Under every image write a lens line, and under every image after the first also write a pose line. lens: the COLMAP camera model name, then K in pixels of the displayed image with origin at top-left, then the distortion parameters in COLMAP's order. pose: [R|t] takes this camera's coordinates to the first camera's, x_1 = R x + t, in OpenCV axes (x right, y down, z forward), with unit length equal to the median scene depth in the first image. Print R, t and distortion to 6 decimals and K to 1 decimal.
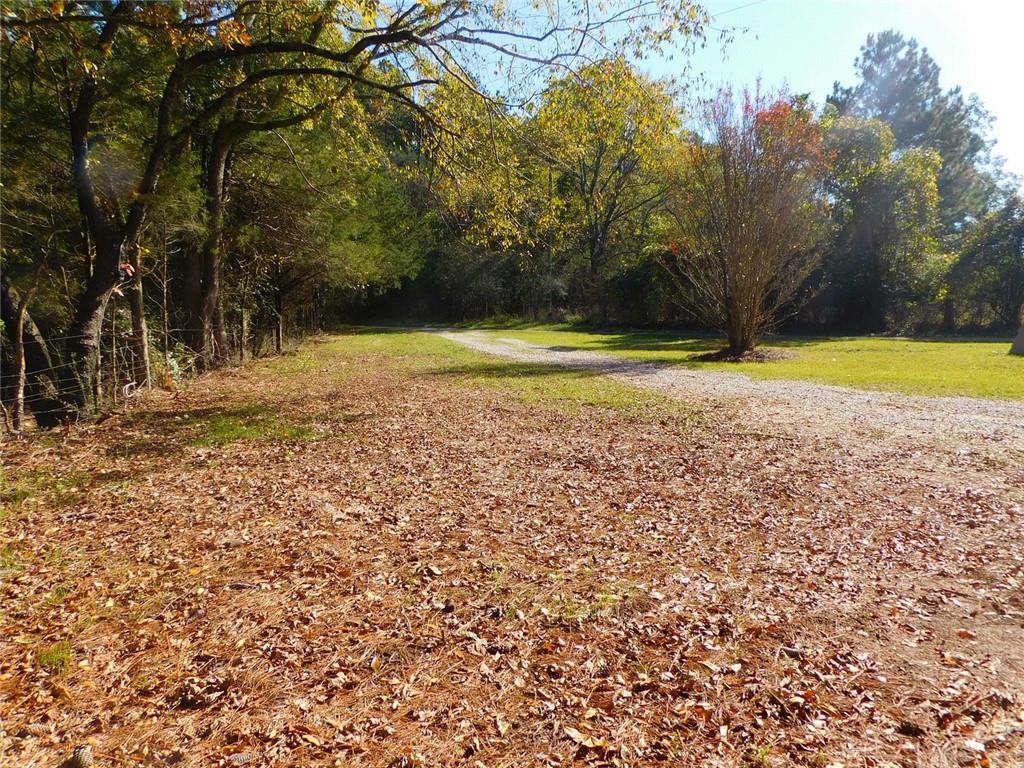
lens RADIAL K [[770.7, 0, 528.5], [0, 770.7, 381.4], [0, 0, 1]] dist [-0.013697, 0.064315]
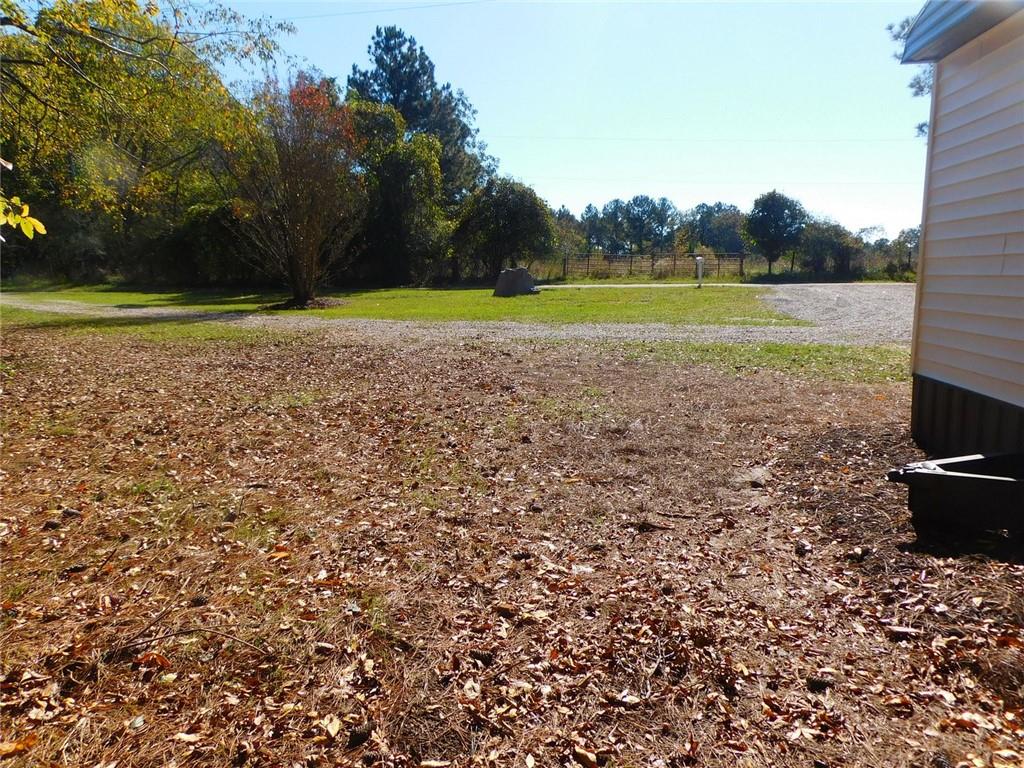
lens RADIAL K [[770.7, 0, 513.7], [0, 770.7, 386.2], [0, 0, 1]] dist [-0.013697, 0.064315]
pose [[0.843195, -0.094343, 0.529265, -0.051692], [0.063429, 0.995064, 0.076322, 0.011826], [-0.533853, -0.030784, 0.845017, -0.104163]]
